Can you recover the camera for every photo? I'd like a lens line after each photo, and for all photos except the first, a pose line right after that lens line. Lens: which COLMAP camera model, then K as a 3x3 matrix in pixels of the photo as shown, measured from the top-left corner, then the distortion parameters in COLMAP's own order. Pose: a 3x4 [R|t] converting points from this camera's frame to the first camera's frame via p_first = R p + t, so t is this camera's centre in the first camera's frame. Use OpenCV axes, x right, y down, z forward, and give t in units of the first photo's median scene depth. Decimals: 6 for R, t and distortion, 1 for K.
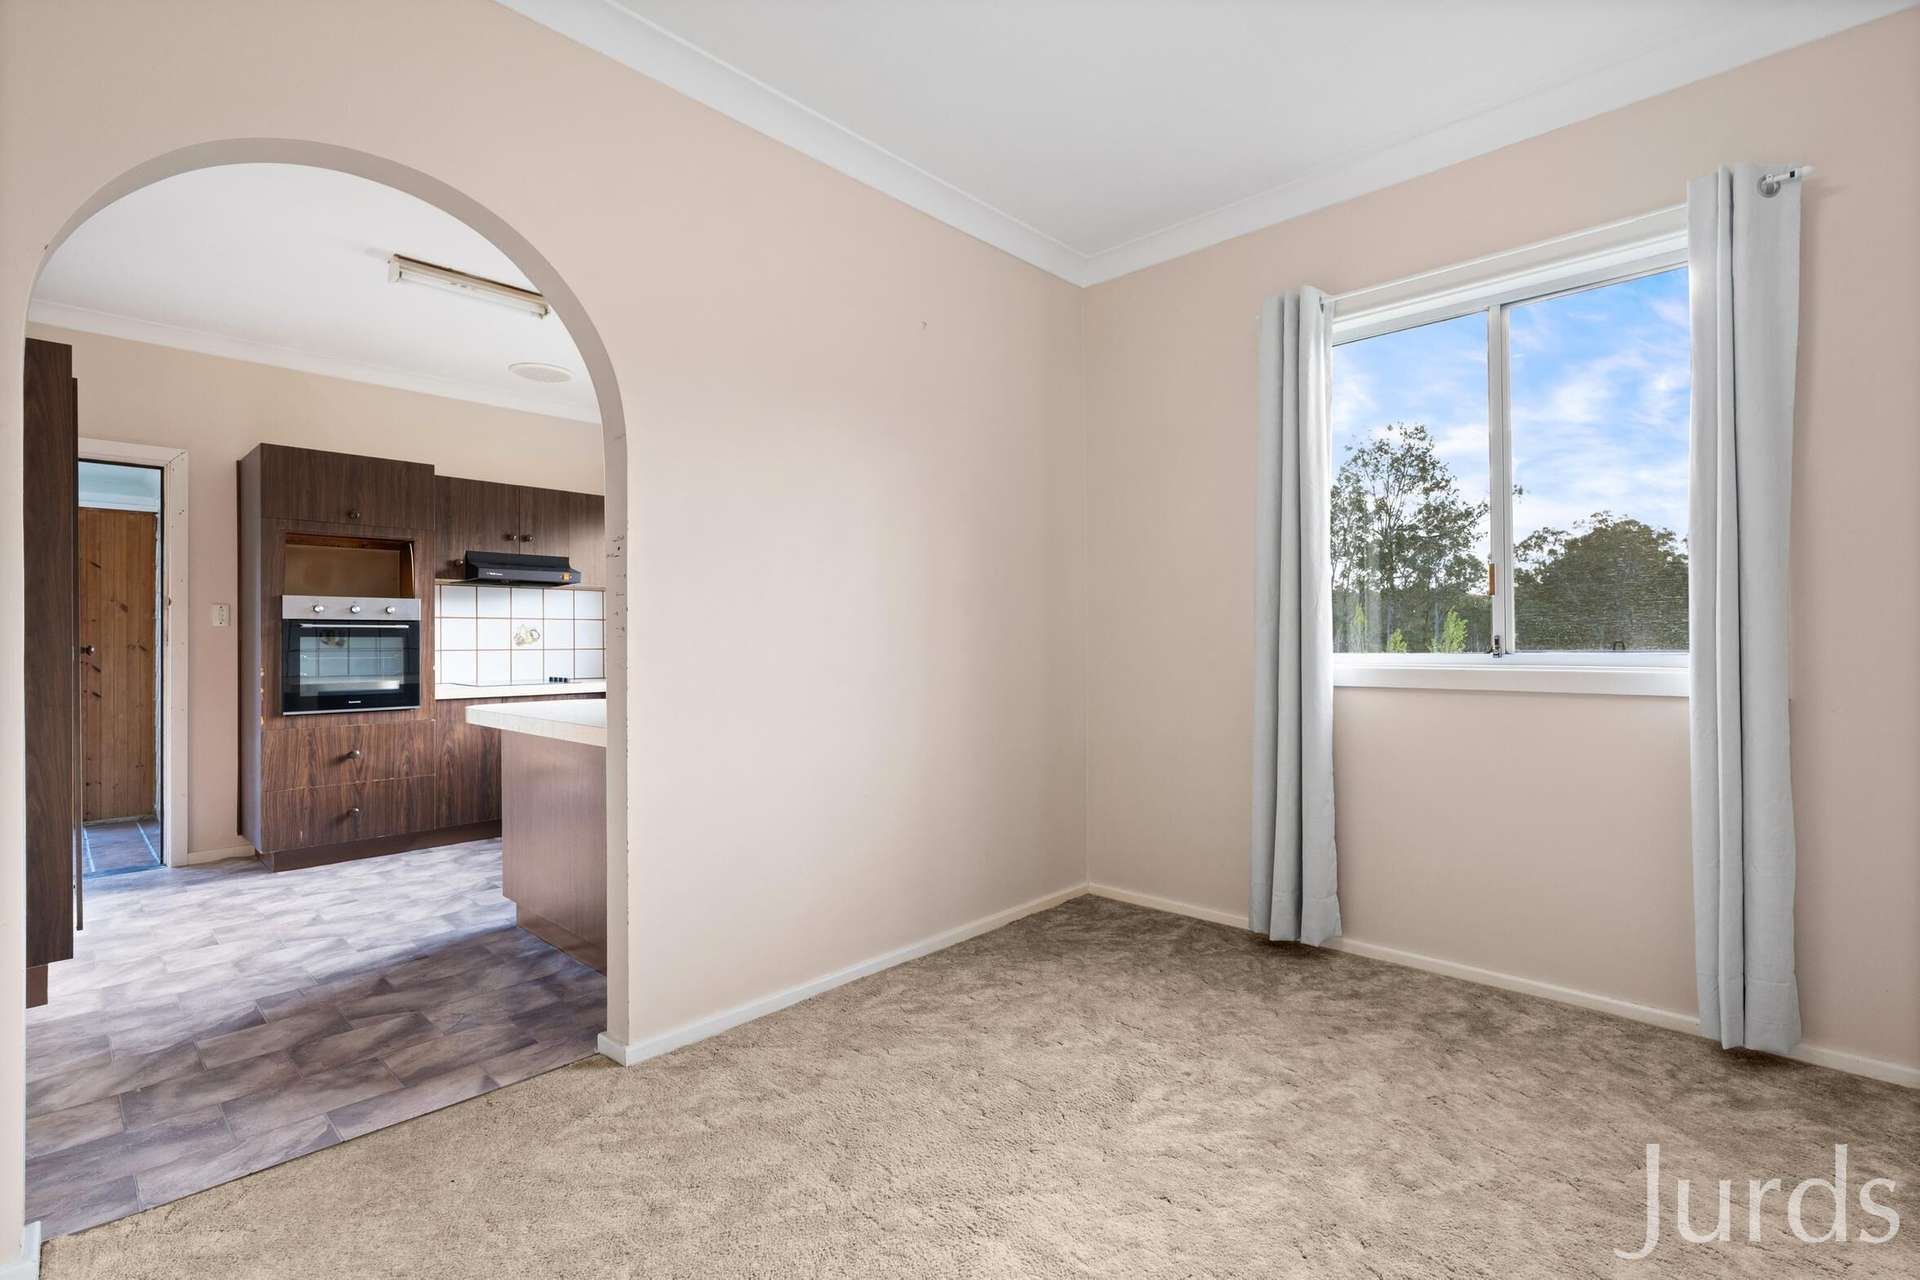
lens RADIAL K [[888.6, 0, 960.0], [0, 888.6, 640.0], [0, 0, 1]] dist [-0.046740, 0.053577]
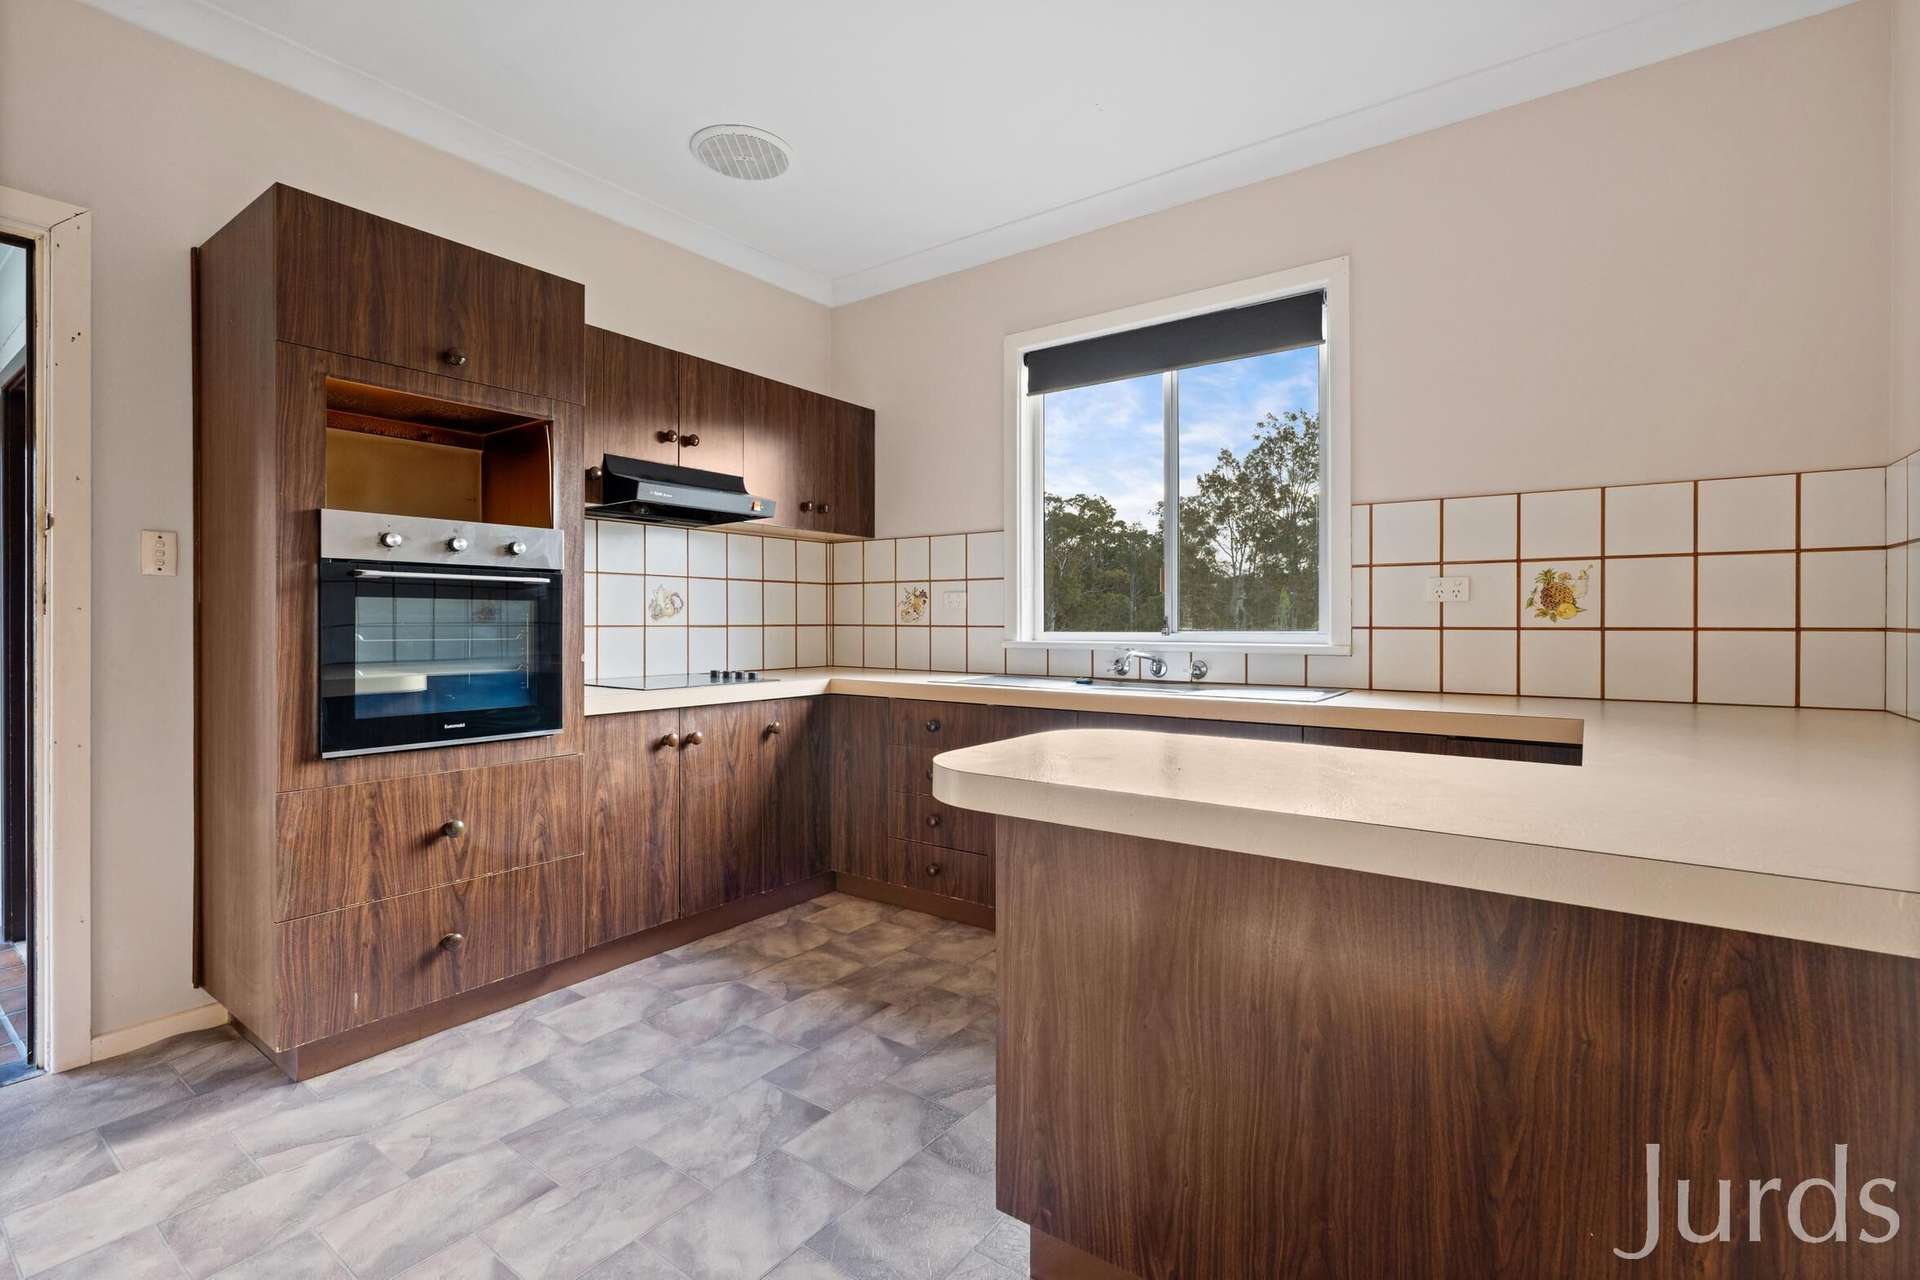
lens RADIAL K [[870.0, 0, 965.5], [0, 870.0, 626.1], [0, 0, 1]] dist [-0.000399, -0.000402]
pose [[0.986097, 0.005614, 0.166075, -0.456520], [-0.006545, 0.999966, 0.005057, 0.007636], [-0.166041, -0.006074, 0.986100, 0.431204]]
